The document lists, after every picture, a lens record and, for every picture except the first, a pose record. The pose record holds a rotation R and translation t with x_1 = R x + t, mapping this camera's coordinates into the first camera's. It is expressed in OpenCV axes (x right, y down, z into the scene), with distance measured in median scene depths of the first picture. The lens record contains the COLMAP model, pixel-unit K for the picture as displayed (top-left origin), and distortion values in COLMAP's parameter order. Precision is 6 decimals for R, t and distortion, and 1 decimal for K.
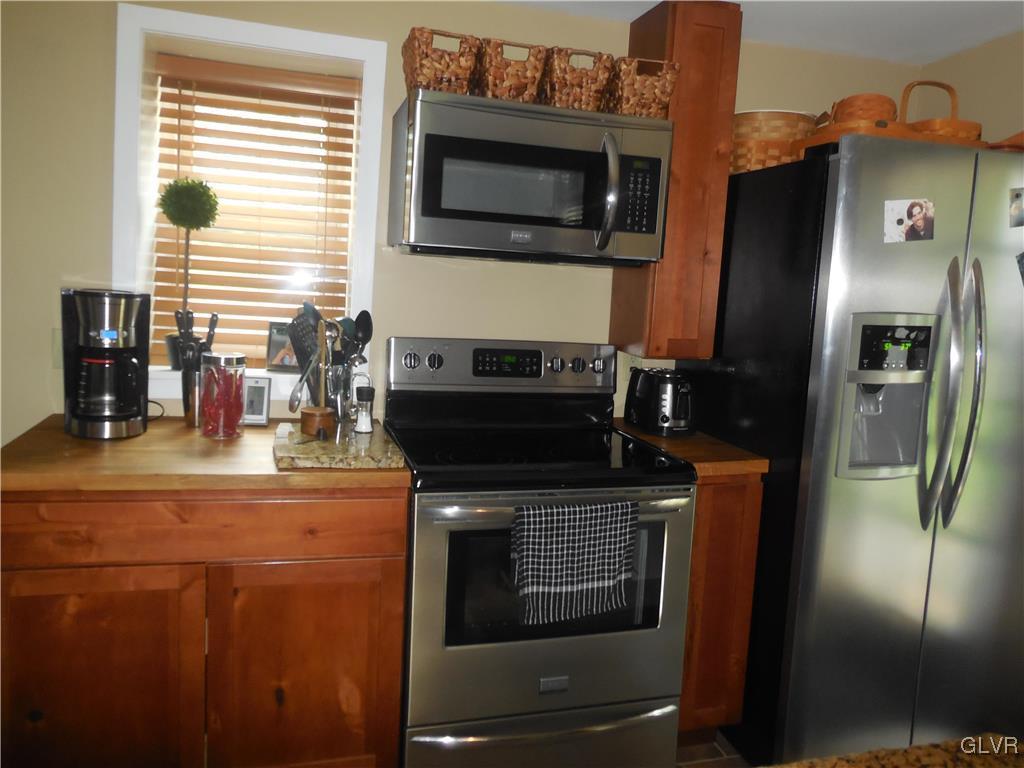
lens RADIAL K [[766.0, 0, 515.0], [0, 766.0, 381.4], [0, 0, 1]] dist [-0.027809, 0.025132]
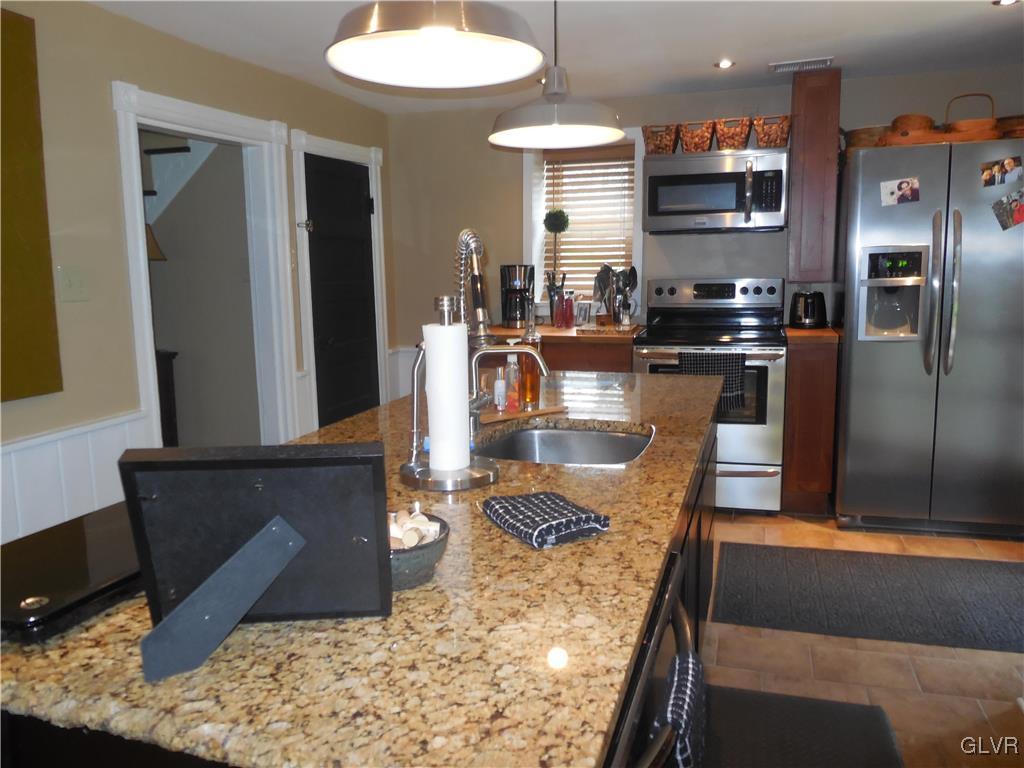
lens RADIAL K [[766.0, 0, 509.7], [0, 766.0, 389.5], [0, 0, 1]] dist [-0.027809, 0.025132]
pose [[0.828522, 0.019521, -0.559617, 0.721742], [-0.000866, 0.999436, 0.033582, 0.174978], [0.559956, -0.027339, 0.828071, -0.911448]]
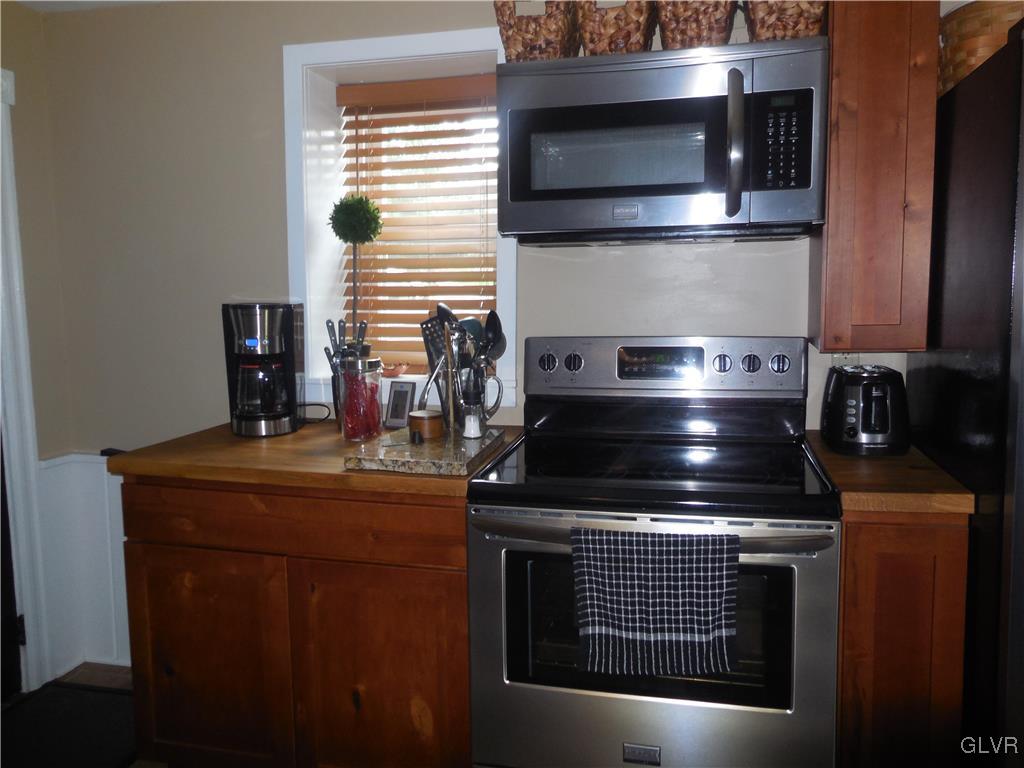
lens RADIAL K [[766.0, 0, 515.7], [0, 766.0, 384.4], [0, 0, 1]] dist [-0.027809, 0.025132]
pose [[0.860809, -0.007741, -0.508869, 0.343945], [-0.002071, 0.999823, -0.018713, 0.018787], [0.508924, 0.017162, 0.860641, 0.218625]]
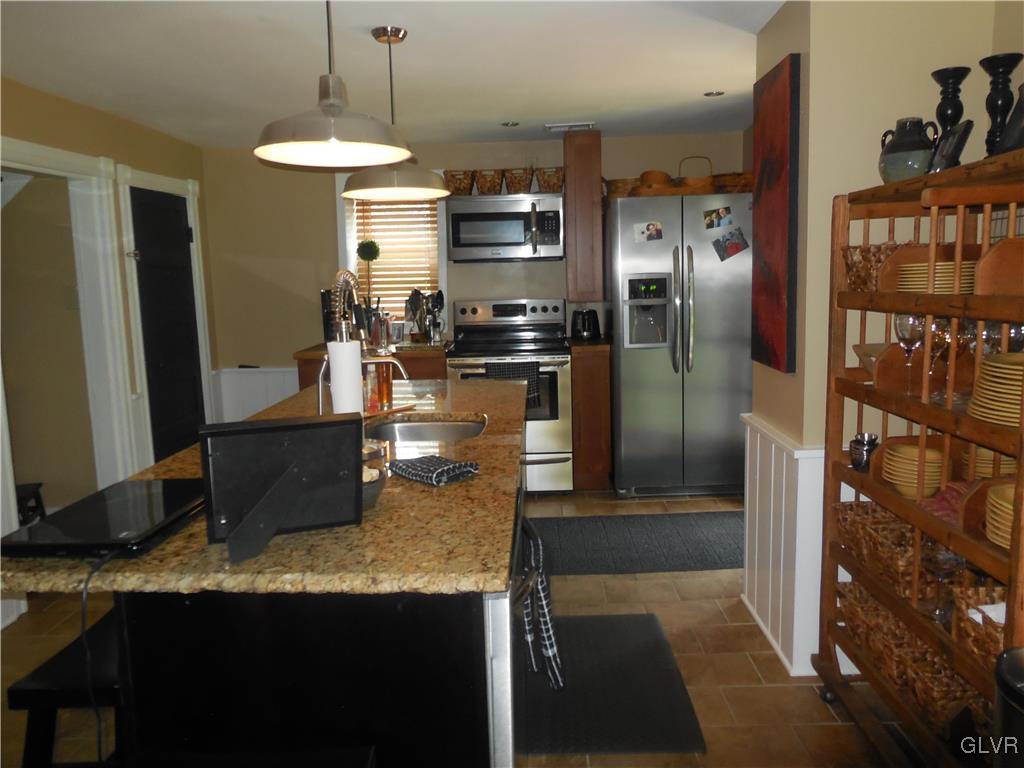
lens RADIAL K [[766.0, 0, 518.3], [0, 766.0, 390.9], [0, 0, 1]] dist [-0.027809, 0.025132]
pose [[0.952440, -0.034803, -0.302733, 0.776410], [0.042160, 0.998952, 0.017799, 0.191932], [0.301797, -0.029715, 0.952909, -1.216722]]
